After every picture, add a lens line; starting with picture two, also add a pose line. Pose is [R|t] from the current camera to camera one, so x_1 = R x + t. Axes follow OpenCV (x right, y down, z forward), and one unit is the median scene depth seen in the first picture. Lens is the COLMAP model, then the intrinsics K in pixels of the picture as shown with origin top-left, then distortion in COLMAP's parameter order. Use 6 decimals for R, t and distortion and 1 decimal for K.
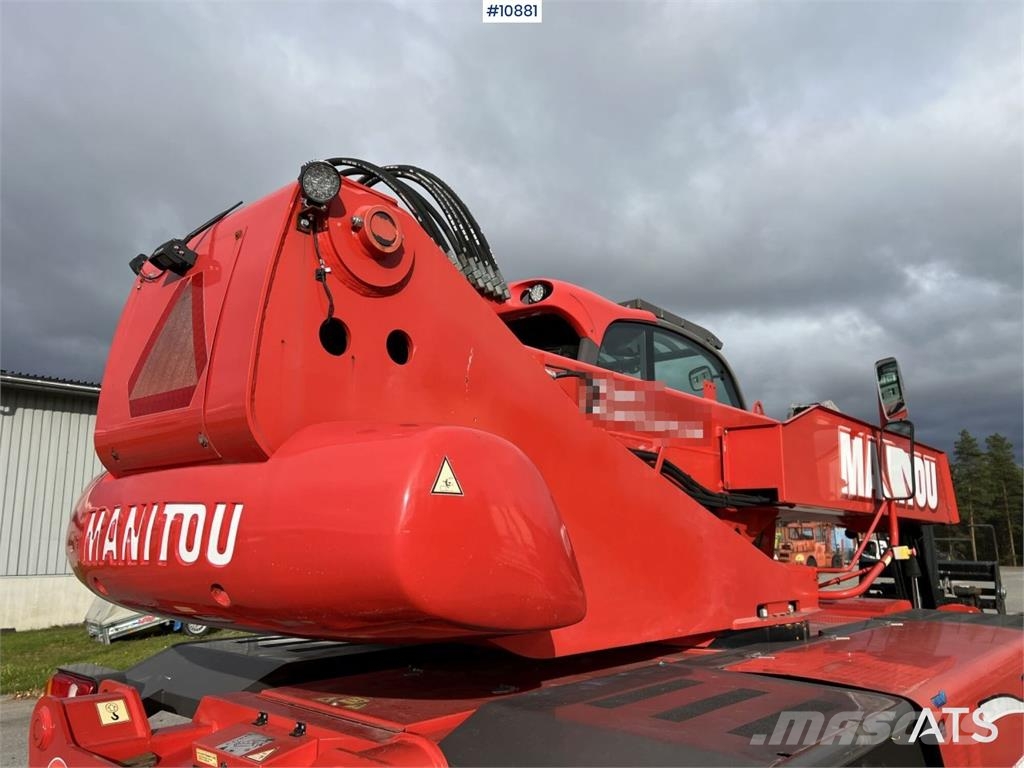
lens RADIAL K [[773.4, 0, 508.3], [0, 773.4, 387.1], [0, 0, 1]] dist [0.054551, -0.075895]
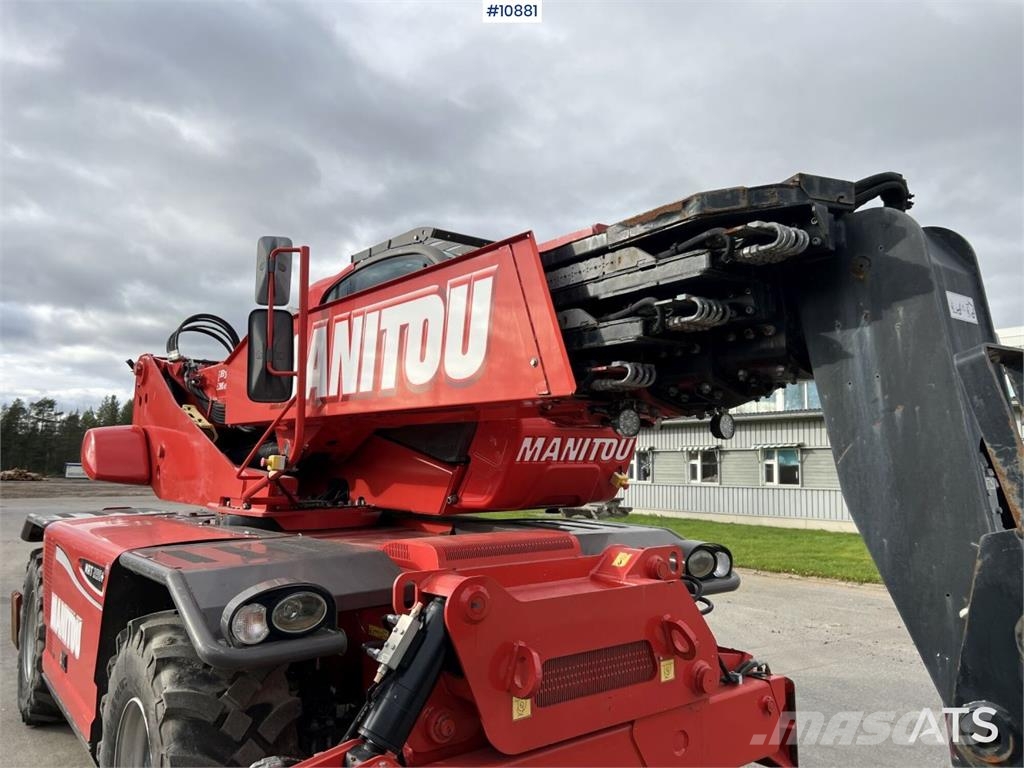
lens RADIAL K [[770.0, 0, 511.8], [0, 770.0, 384.7], [0, 0, 1]] dist [0.068273, -0.076120]
pose [[-0.193115, -0.097734, -0.976296, 2.007148], [0.193596, 0.971670, -0.135564, 0.456211], [0.961887, -0.215186, -0.168724, 2.194501]]
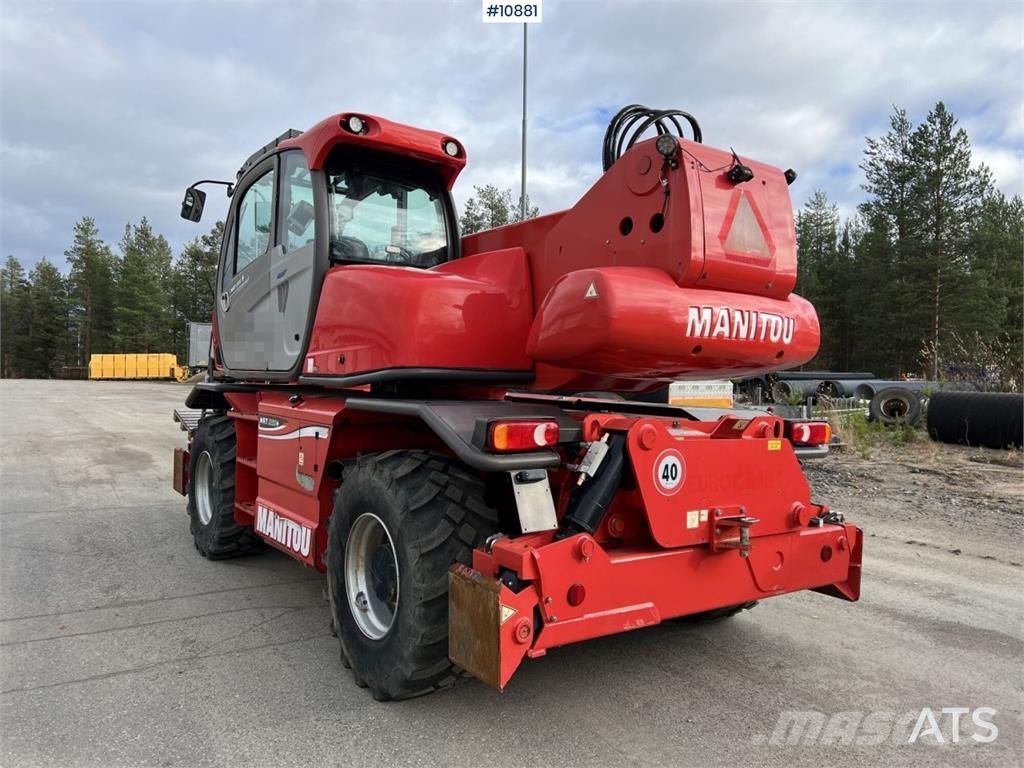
lens RADIAL K [[765.9, 0, 500.1], [0, 765.9, 380.1], [0, 0, 1]] dist [0.066590, -0.075591]
pose [[0.234161, 0.000888, 0.972197, -1.668119], [-0.222242, 0.973570, 0.052640, 0.235878], [-0.946455, -0.228389, 0.228169, 0.728801]]
